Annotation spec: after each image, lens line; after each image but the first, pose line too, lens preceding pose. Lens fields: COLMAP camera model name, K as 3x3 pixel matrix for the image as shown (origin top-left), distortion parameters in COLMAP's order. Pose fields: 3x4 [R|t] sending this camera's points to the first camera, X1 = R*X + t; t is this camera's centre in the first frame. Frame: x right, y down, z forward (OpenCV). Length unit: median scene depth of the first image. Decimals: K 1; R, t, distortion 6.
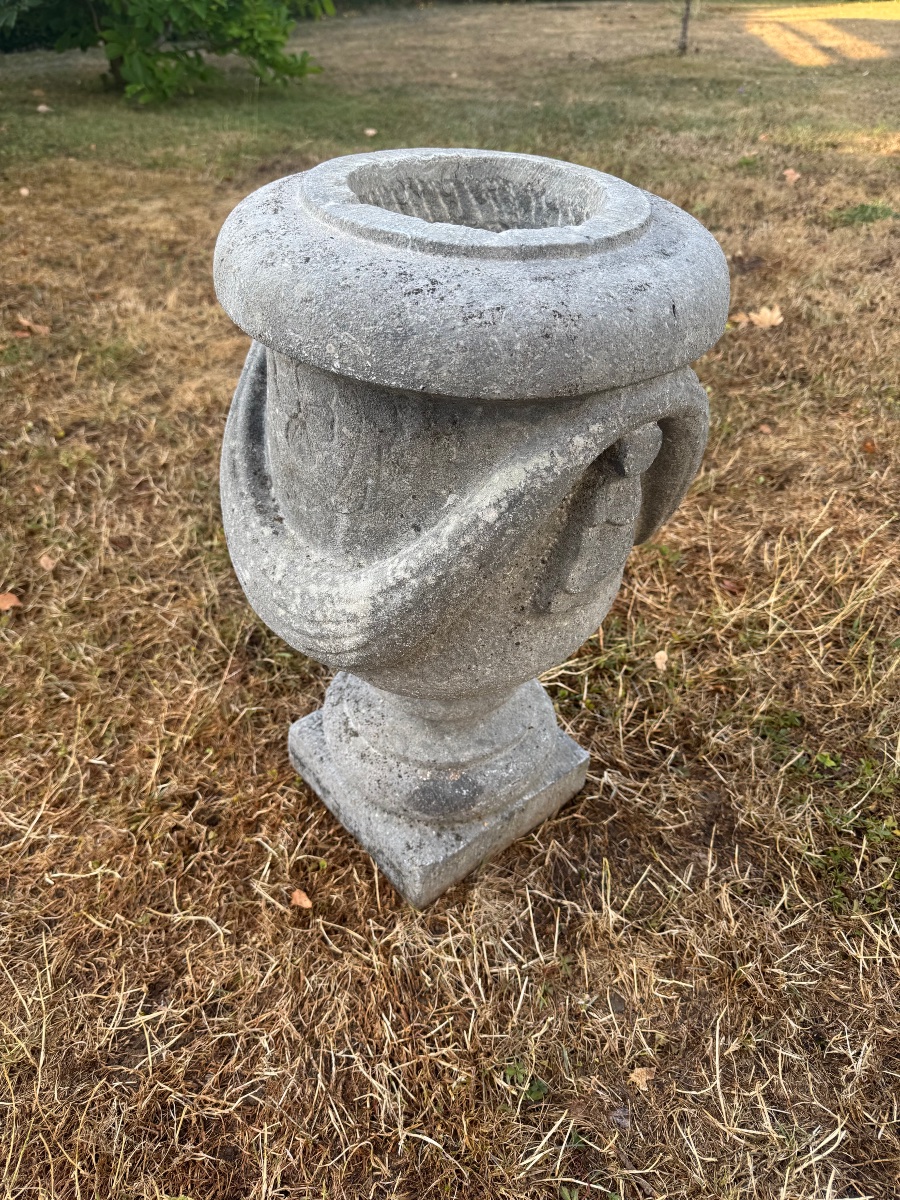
lens RADIAL K [[857.1, 0, 447.6], [0, 857.1, 607.8], [0, 0, 1]] dist [-0.005777, -0.009058]
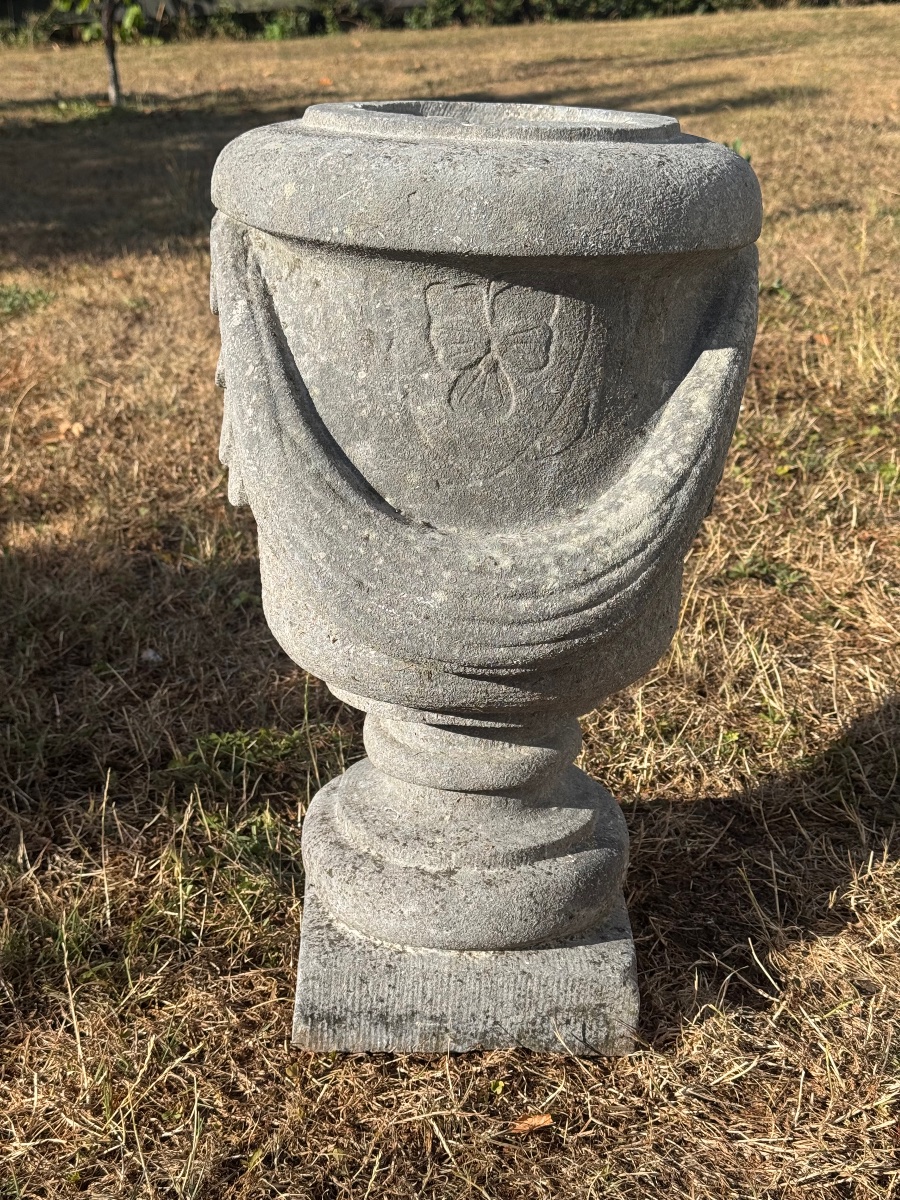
lens RADIAL K [[1683.7, 0, 447.2], [0, 1683.7, 602.3], [0, 0, 1]] dist [0.168112, -0.138084]
pose [[0.623292, -0.287368, 0.727273, -1.054821], [0.503397, 0.859149, -0.091948, 0.085362], [-0.598413, 0.423417, 0.680161, -0.017839]]
